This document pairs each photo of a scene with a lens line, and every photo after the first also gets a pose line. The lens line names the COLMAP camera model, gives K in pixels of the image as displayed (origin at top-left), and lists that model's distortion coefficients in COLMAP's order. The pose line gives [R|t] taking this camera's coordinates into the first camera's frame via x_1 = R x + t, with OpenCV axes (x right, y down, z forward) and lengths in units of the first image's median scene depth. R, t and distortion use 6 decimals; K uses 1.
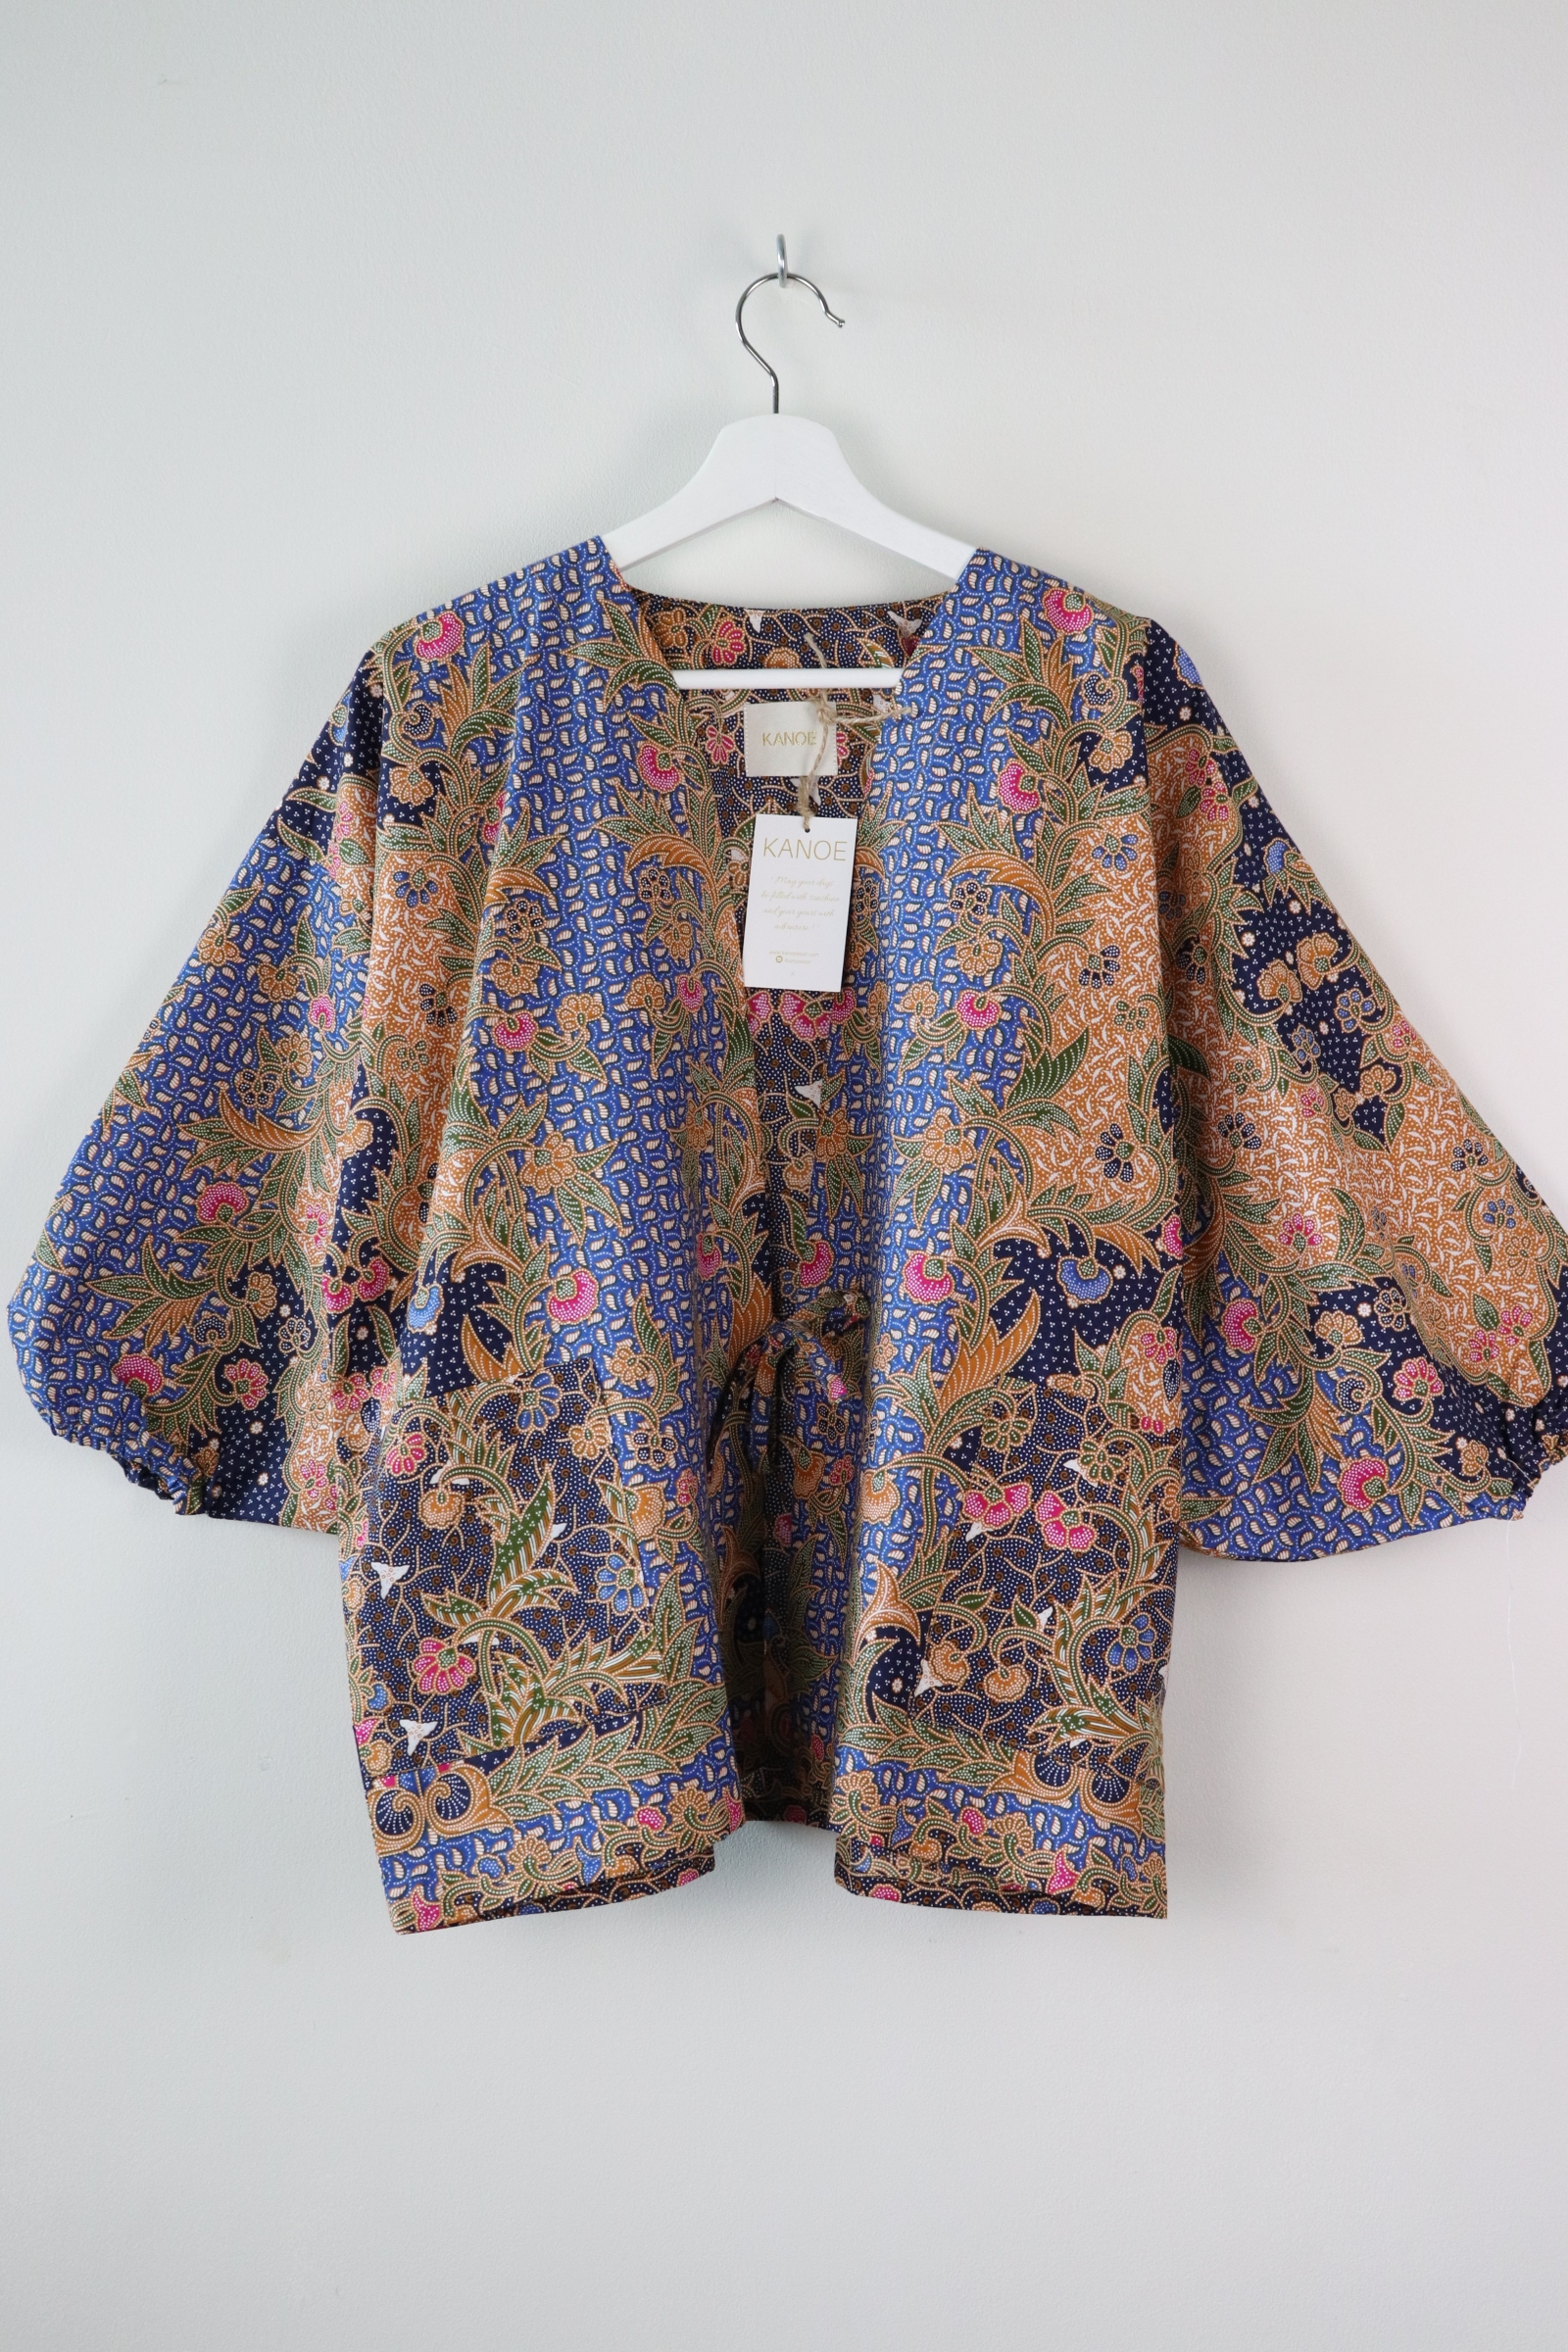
lens RADIAL K [[3544.1, 0, 751.7], [0, 3544.1, 1107.9], [0, 0, 1]] dist [0.010059, 0.000000]
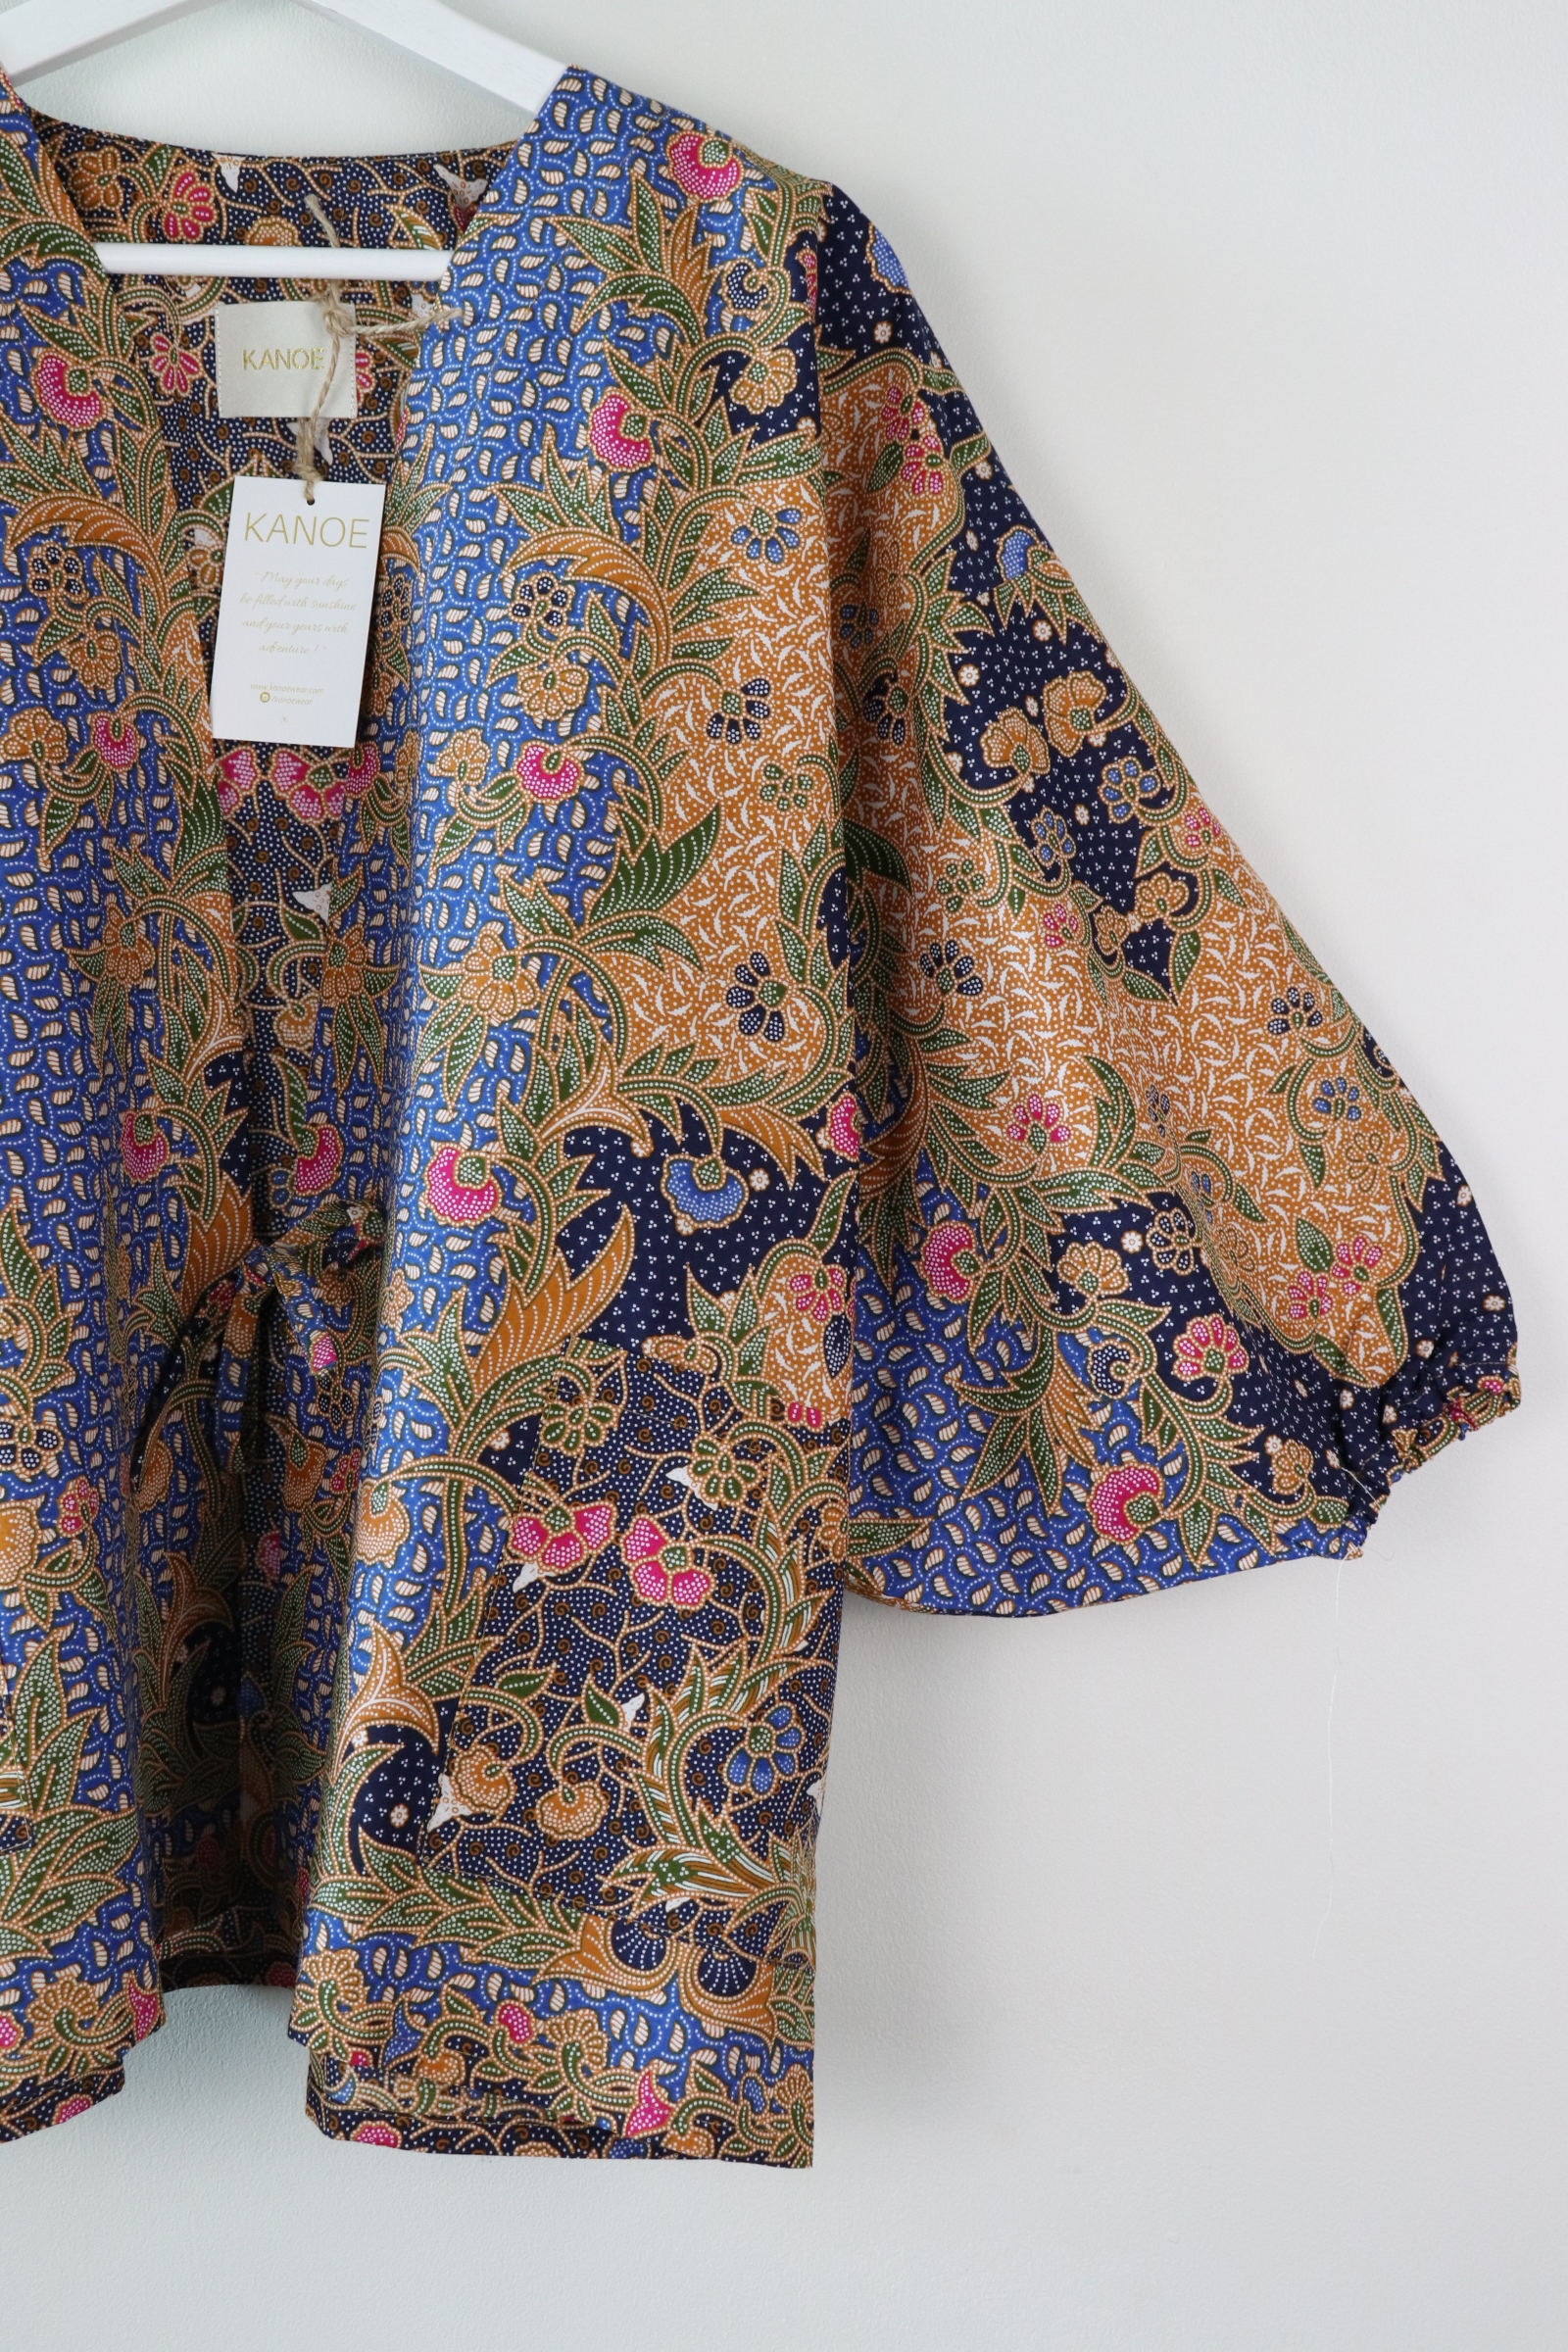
lens RADIAL K [[3544.1, 0, 798.9], [0, 3544.1, 1154.7], [0, 0, 1]] dist [0.010059, 0.000000]
pose [[0.997974, 0.013394, 0.062197, 0.069947], [-0.016155, 0.998896, 0.044115, 0.012805], [-0.061538, -0.045031, 0.997088, 0.348287]]
